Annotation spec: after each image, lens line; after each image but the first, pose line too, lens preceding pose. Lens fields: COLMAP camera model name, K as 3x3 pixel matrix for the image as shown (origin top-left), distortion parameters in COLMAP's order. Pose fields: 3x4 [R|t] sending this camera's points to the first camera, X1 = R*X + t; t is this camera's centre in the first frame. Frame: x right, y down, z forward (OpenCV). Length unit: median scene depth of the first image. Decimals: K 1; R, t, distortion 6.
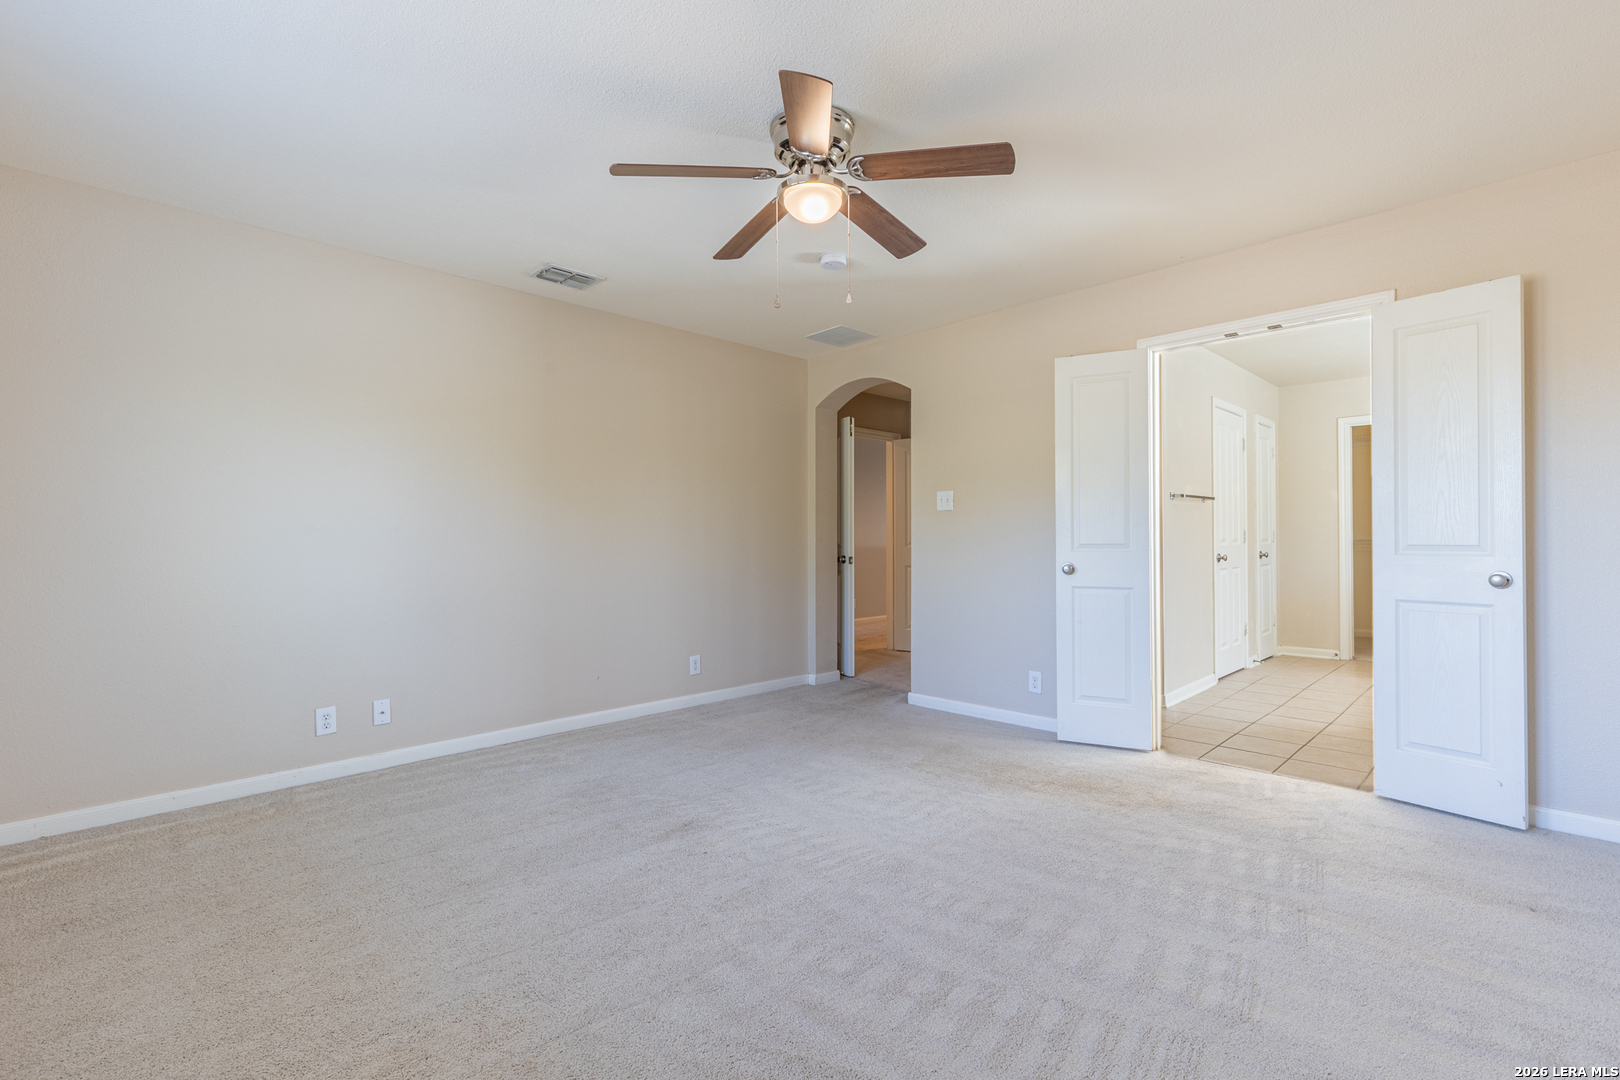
lens RADIAL K [[733.3, 0, 812.1], [0, 733.3, 531.0], [0, 0, 1]] dist [0.007586, -0.000968]
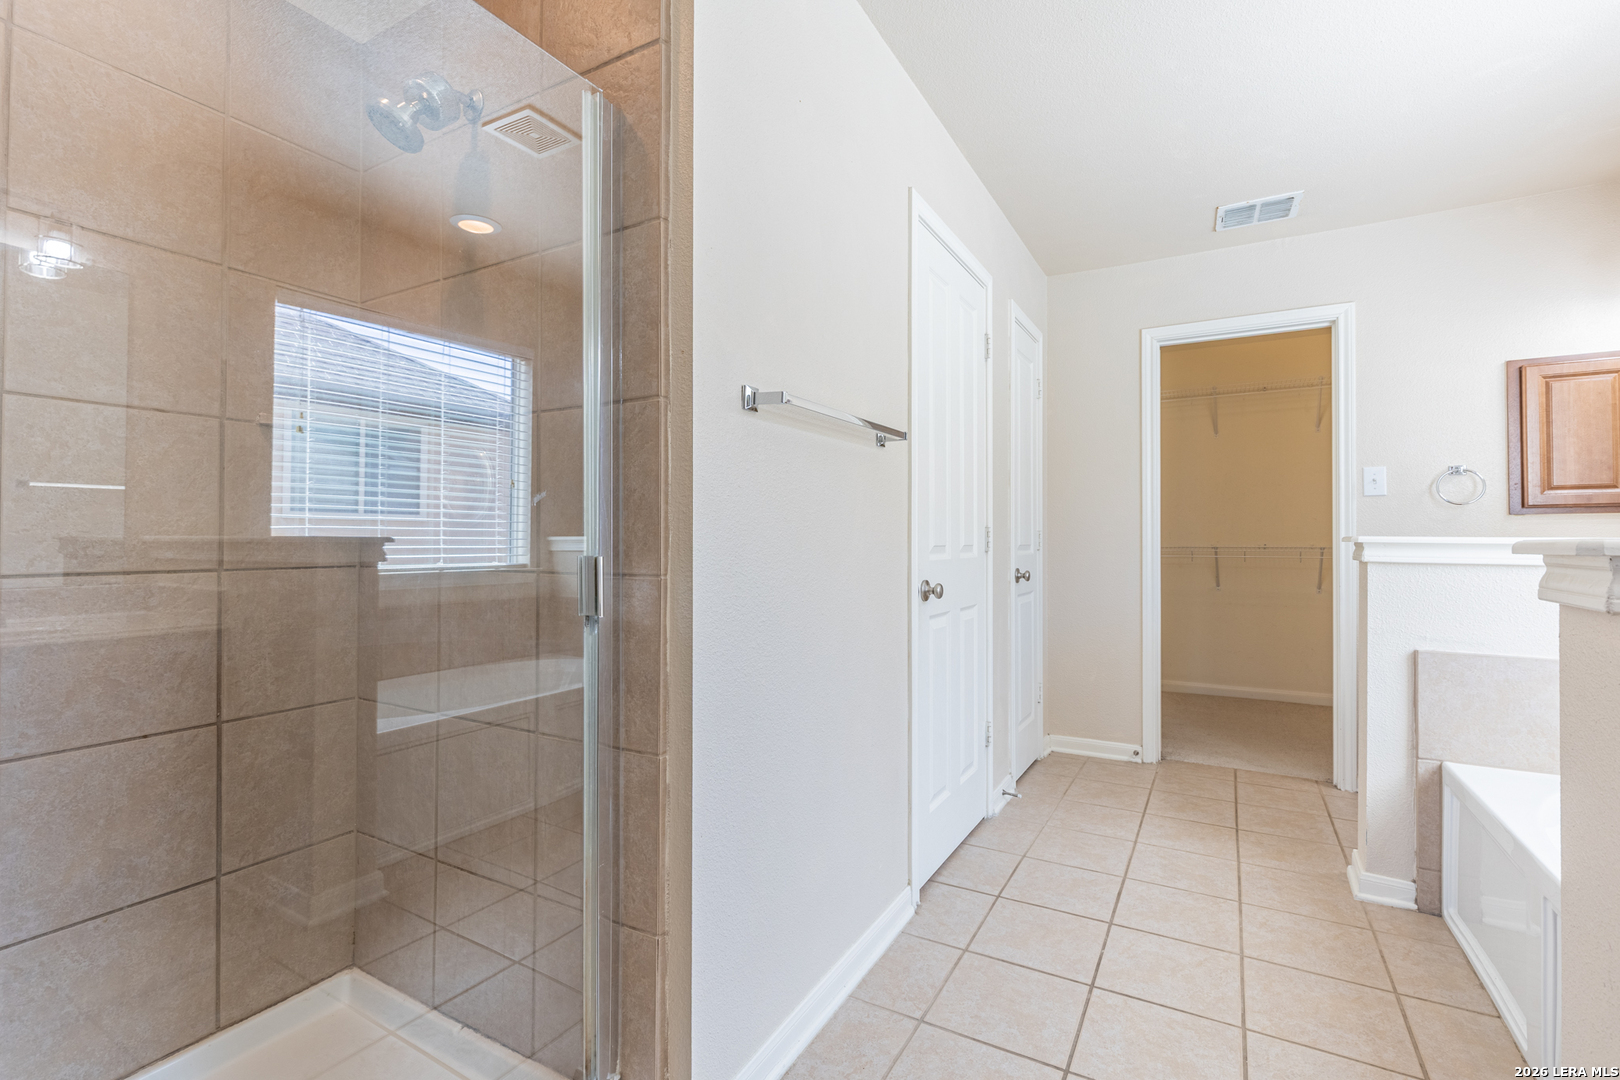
lens RADIAL K [[733.3, 0, 814.3], [0, 733.3, 532.4], [0, 0, 1]] dist [0.007586, -0.000968]
pose [[0.963735, 0.008494, 0.266726, 0.344261], [-0.007759, 0.999963, -0.003810, 0.005351], [-0.266749, 0.001602, 0.963765, 0.556473]]
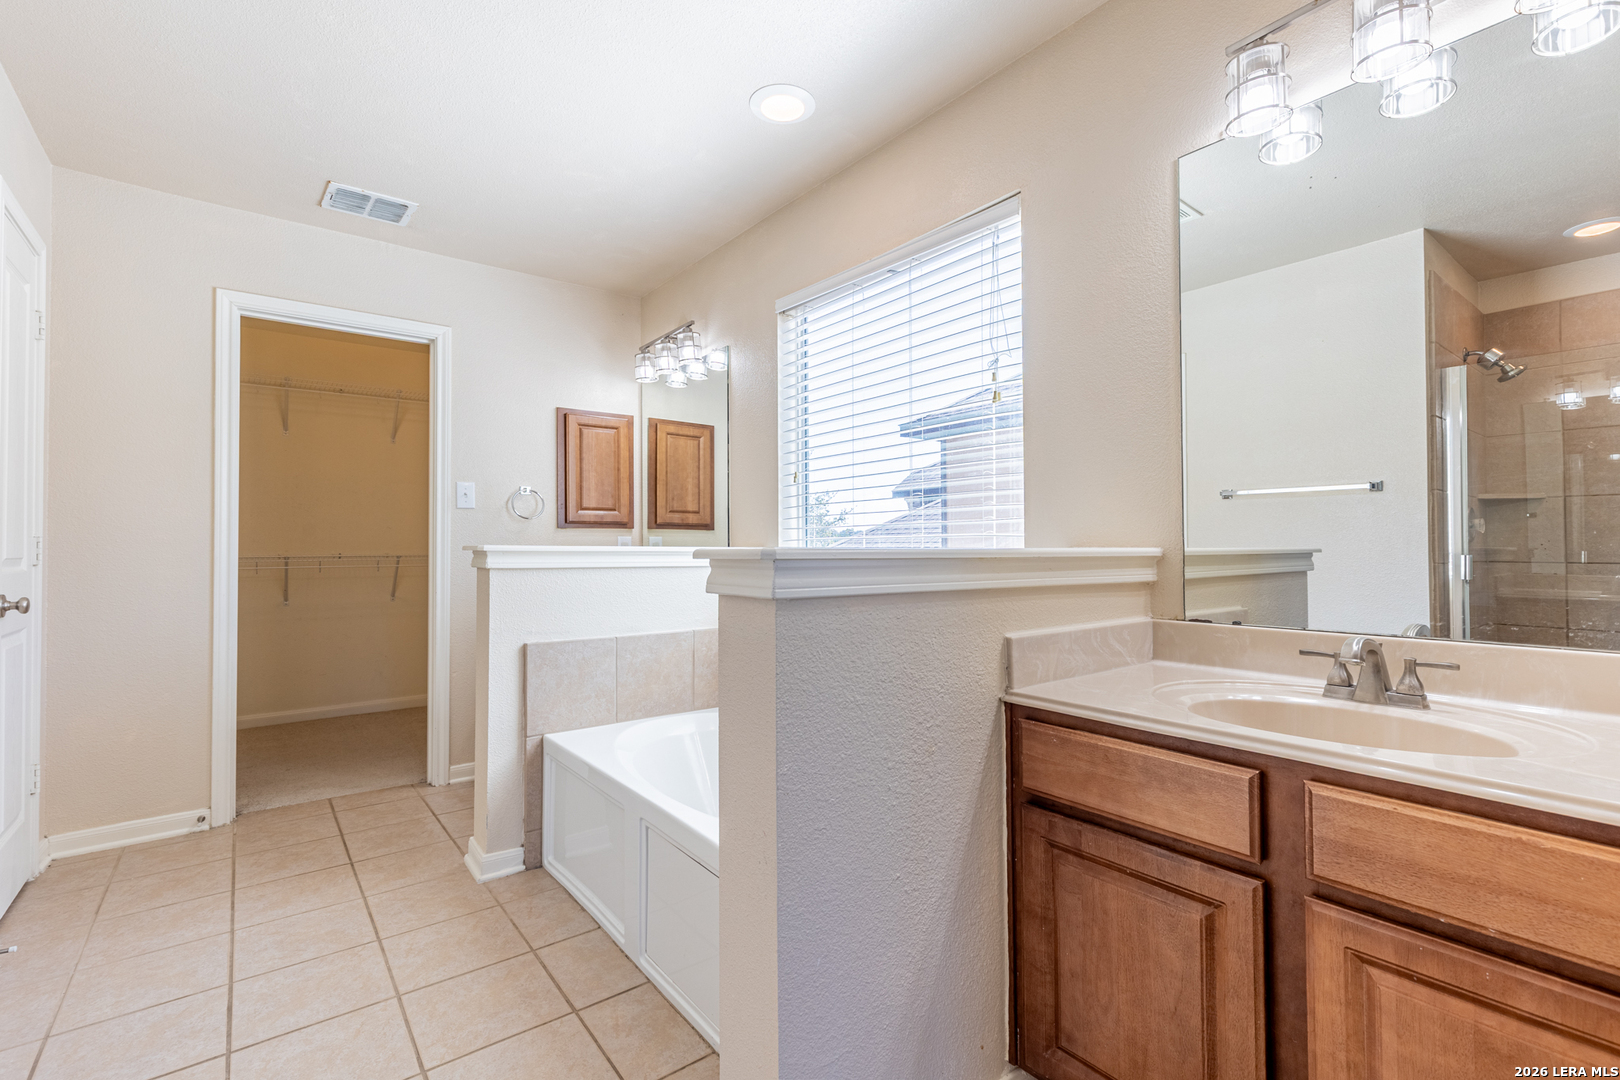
lens RADIAL K [[733.3, 0, 801.0], [0, 733.3, 536.5], [0, 0, 1]] dist [0.007586, -0.000968]
pose [[0.122026, 0.018684, 0.992351, 0.330985], [-0.004457, 0.999823, -0.018277, 0.005619], [-0.992517, -0.002193, 0.122088, 0.619740]]
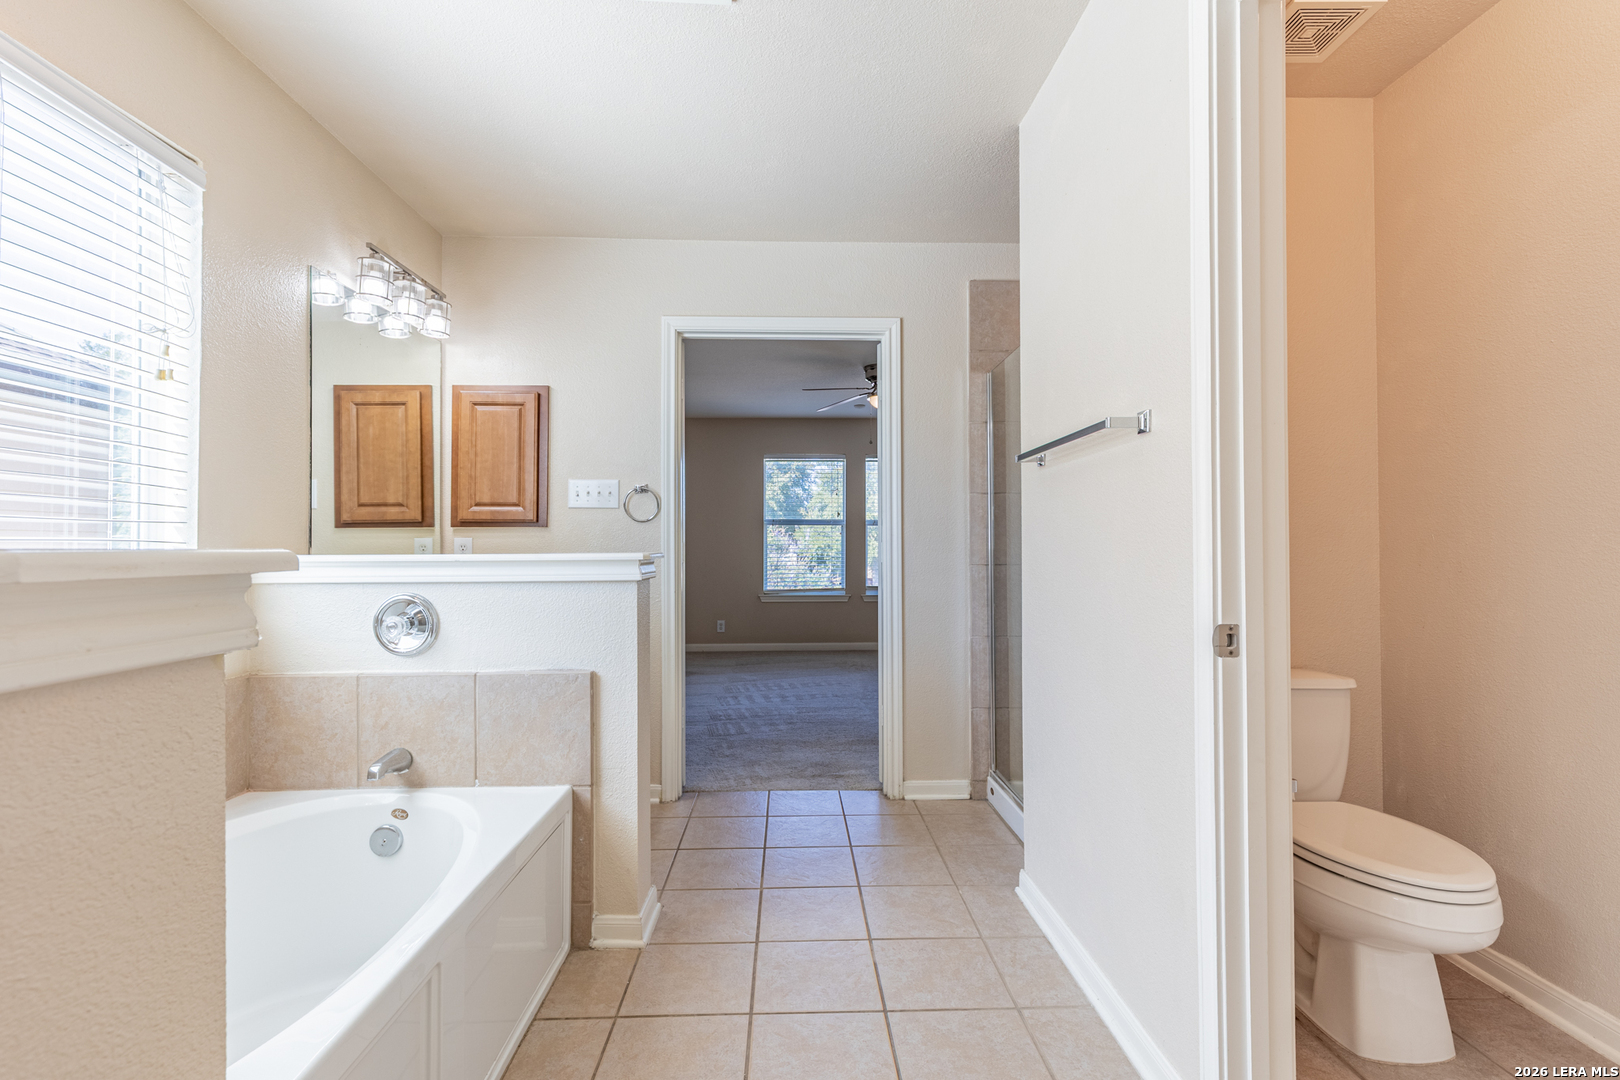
lens RADIAL K [[733.3, 0, 797.4], [0, 733.3, 534.8], [0, 0, 1]] dist [0.007586, -0.000968]
pose [[-0.672977, -0.000668, -0.739663, 1.039100], [0.014188, 0.999804, -0.013812, 0.004426], [0.739527, -0.019790, -0.672836, 1.259331]]
